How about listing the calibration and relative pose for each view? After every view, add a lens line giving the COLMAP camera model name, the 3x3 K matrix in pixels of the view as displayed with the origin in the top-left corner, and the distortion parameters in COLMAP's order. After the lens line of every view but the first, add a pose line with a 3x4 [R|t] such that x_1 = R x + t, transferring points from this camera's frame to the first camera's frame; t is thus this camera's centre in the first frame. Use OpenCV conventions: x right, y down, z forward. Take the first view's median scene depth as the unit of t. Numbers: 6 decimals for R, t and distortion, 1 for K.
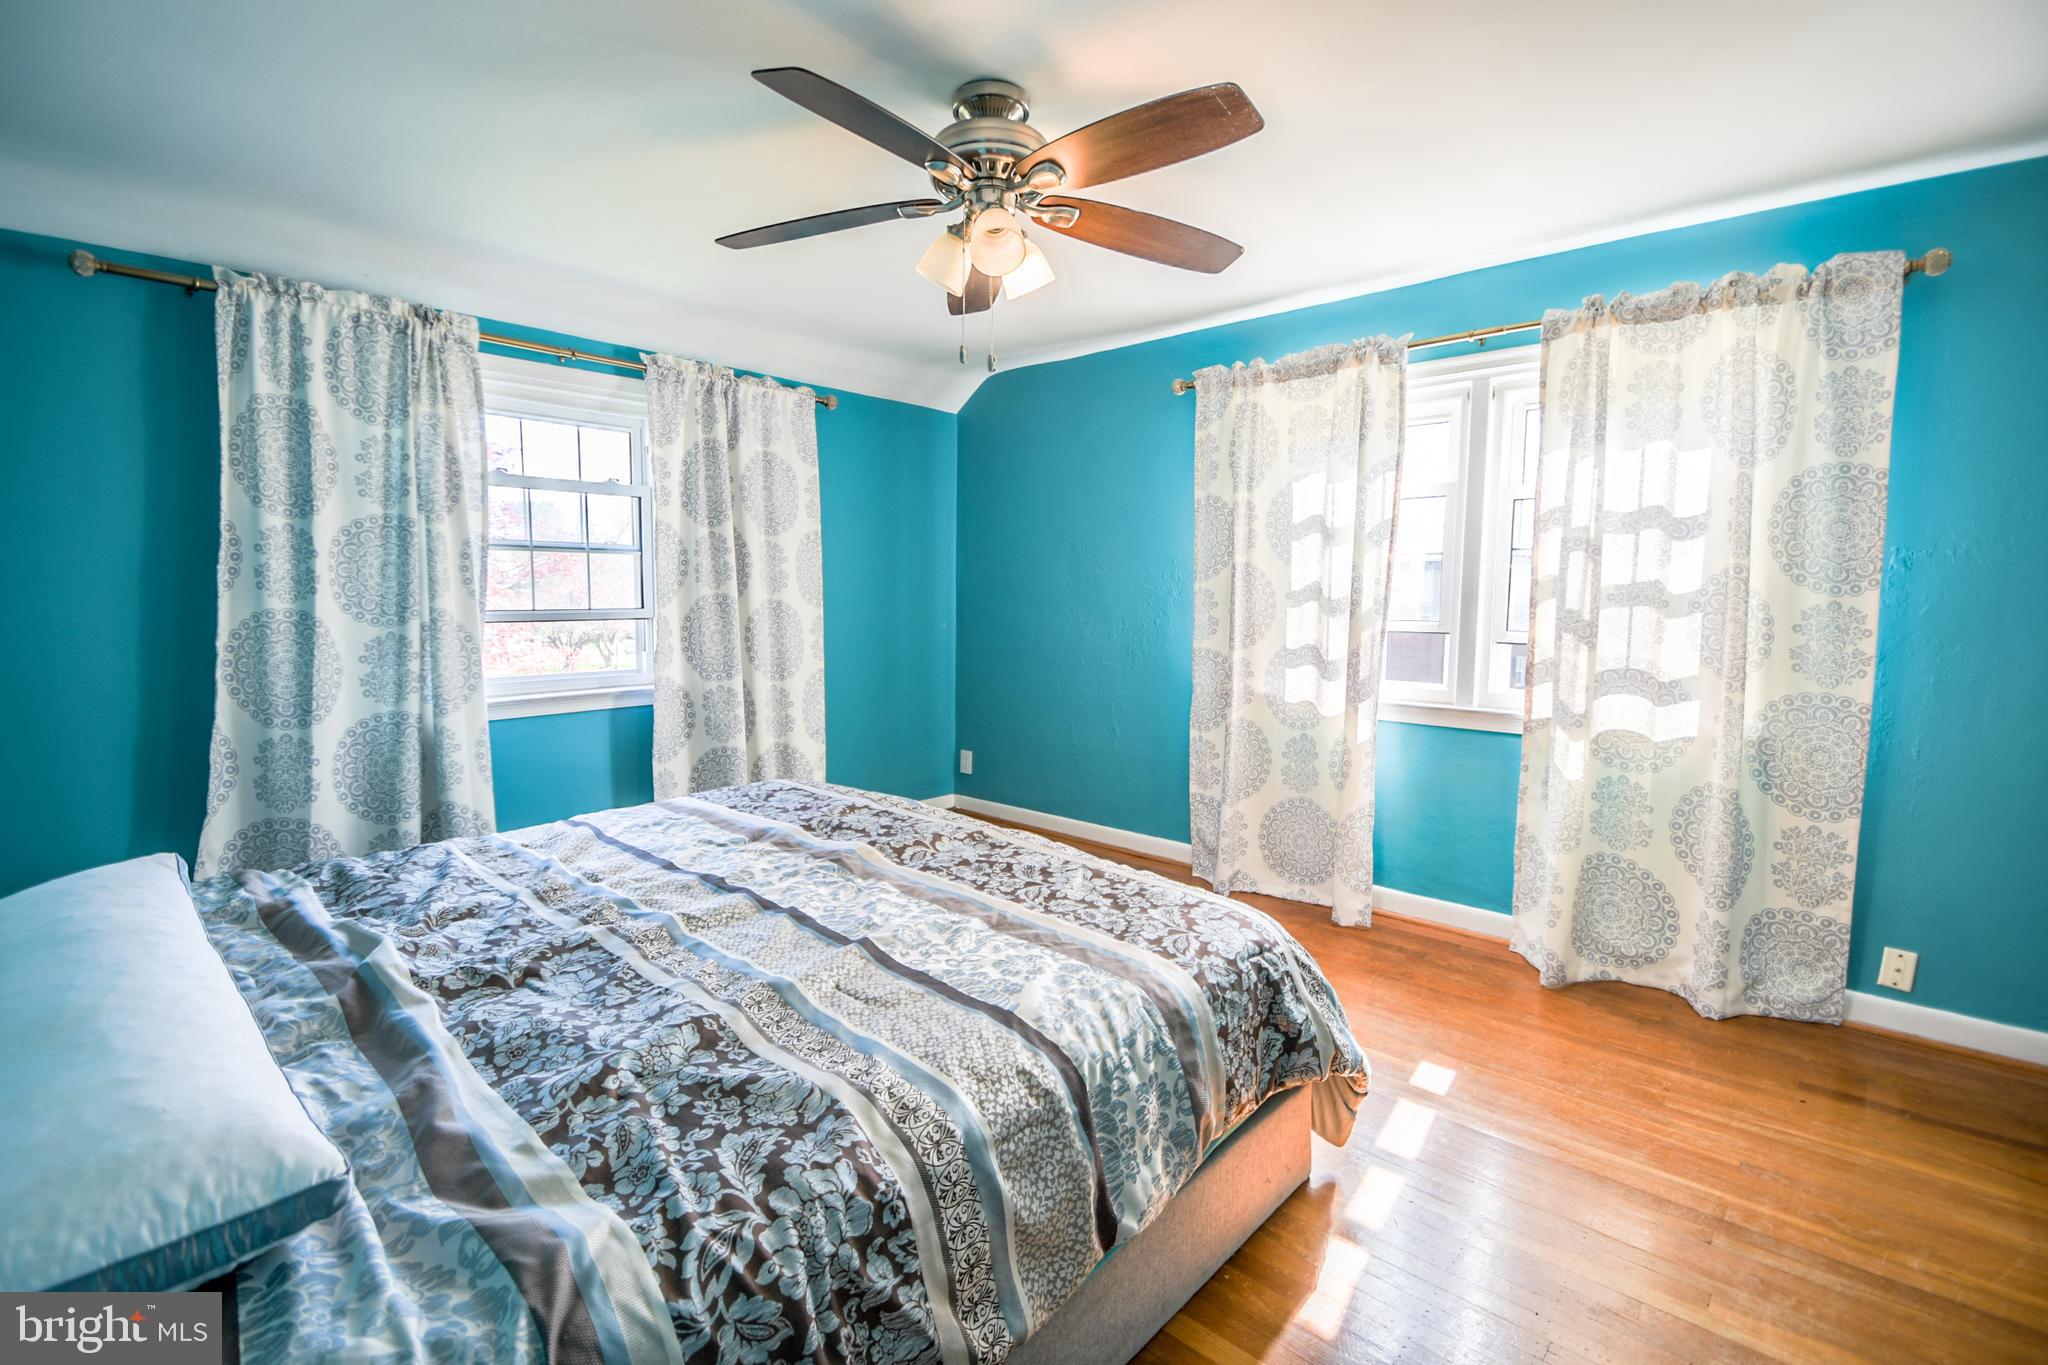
lens RADIAL K [[907.0, 0, 999.1], [0, 907.0, 679.0], [0, 0, 1]] dist [0.000475, -0.000289]
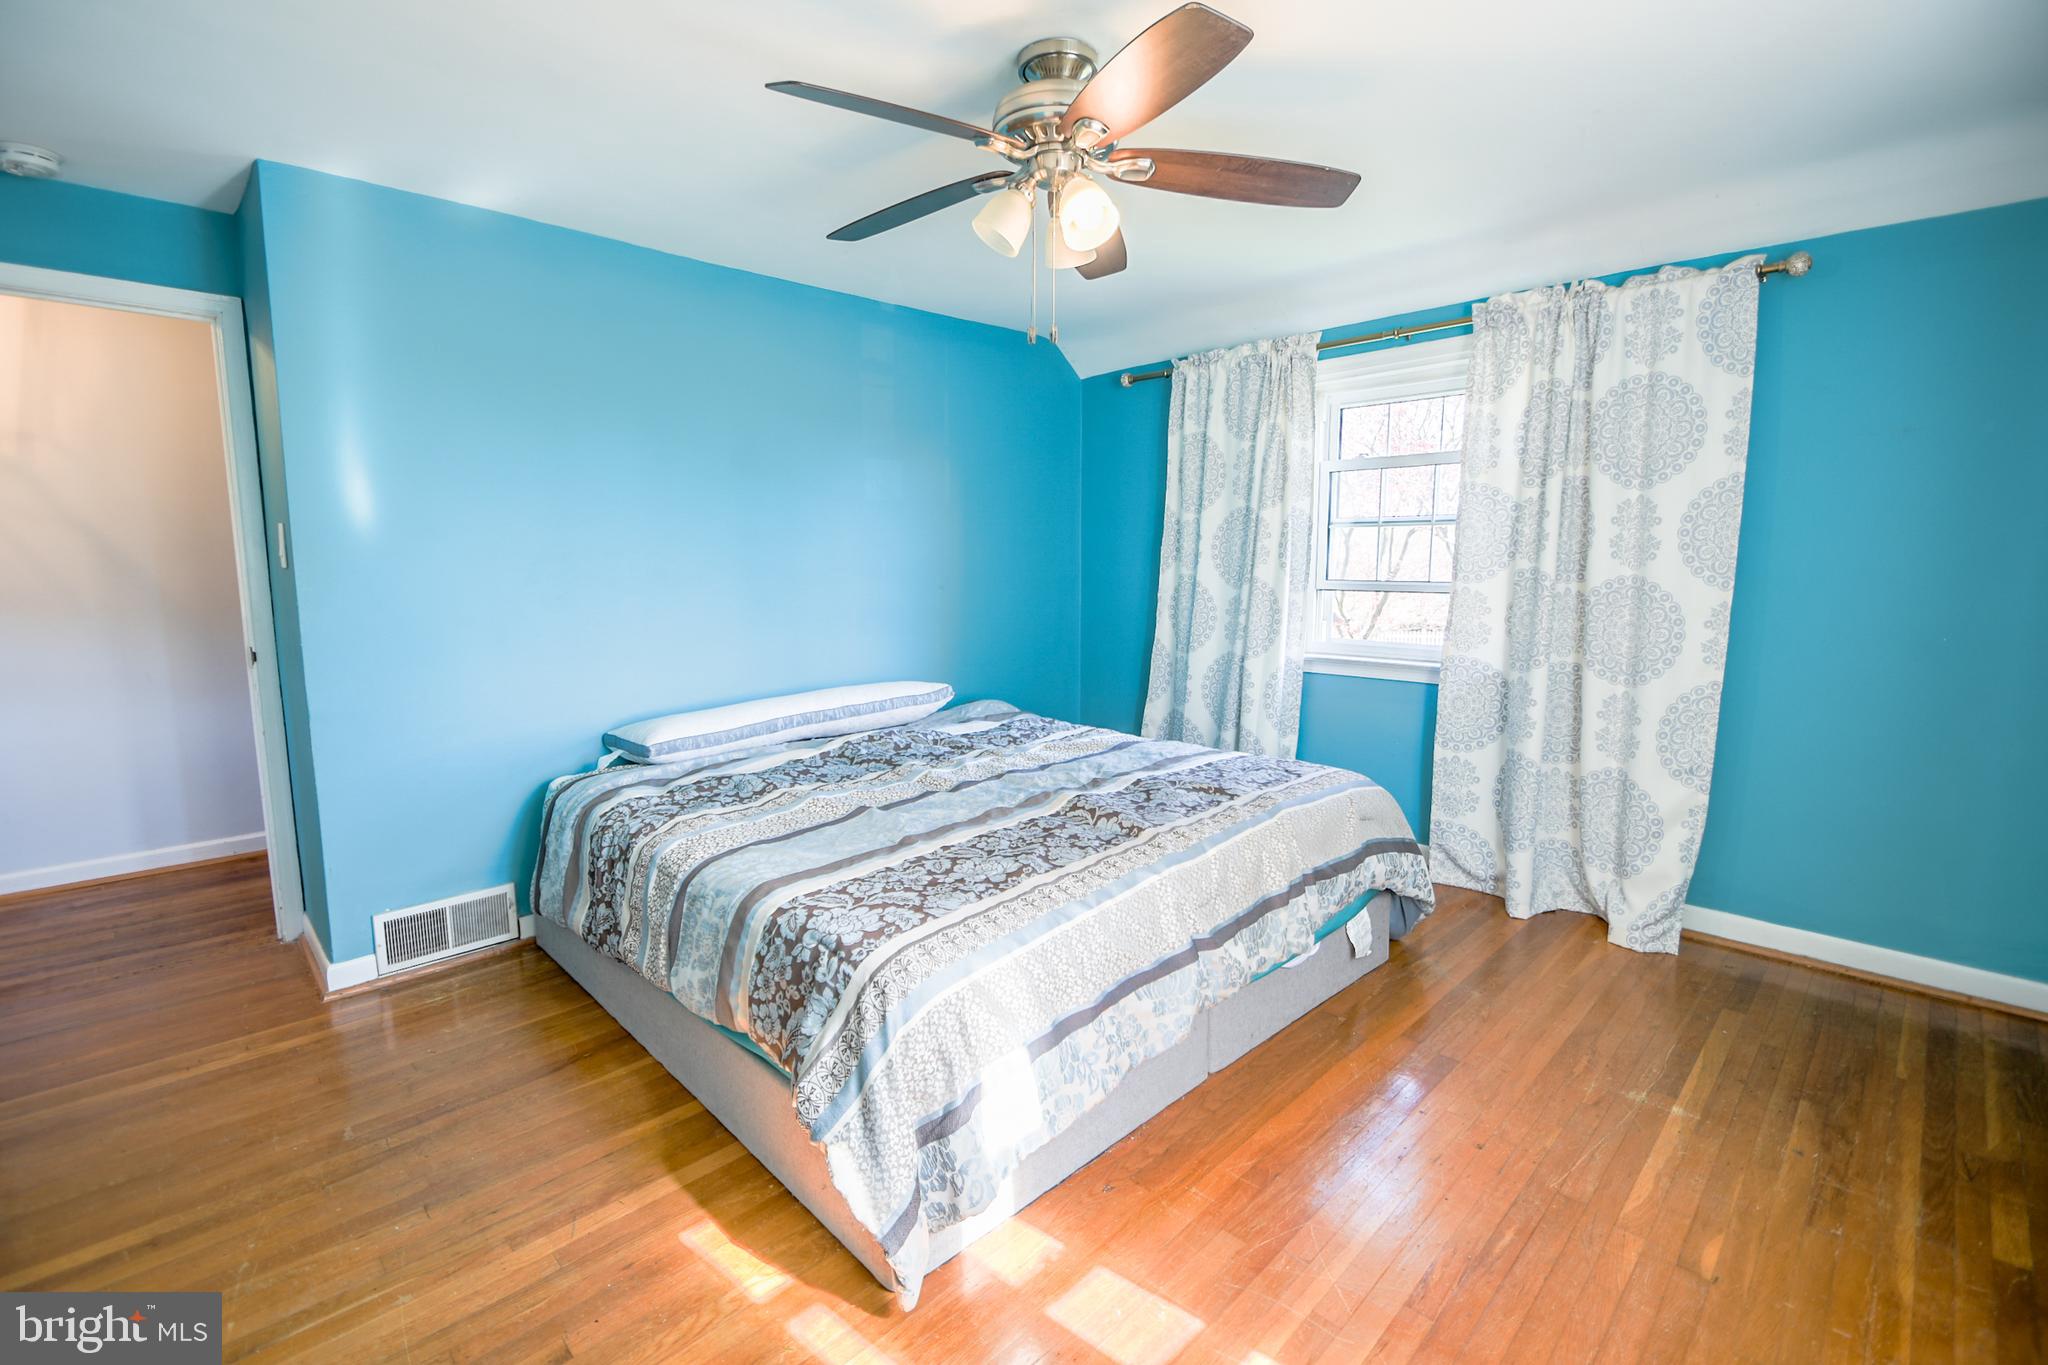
lens RADIAL K [[907.0, 0, 999.1], [0, 907.0, 679.0], [0, 0, 1]] dist [0.000475, -0.000289]
pose [[-0.063568, 0.130876, -0.989359, 0.711323], [-0.097494, 0.985807, 0.136670, -0.075372], [0.993204, 0.105145, -0.049906, 0.720254]]
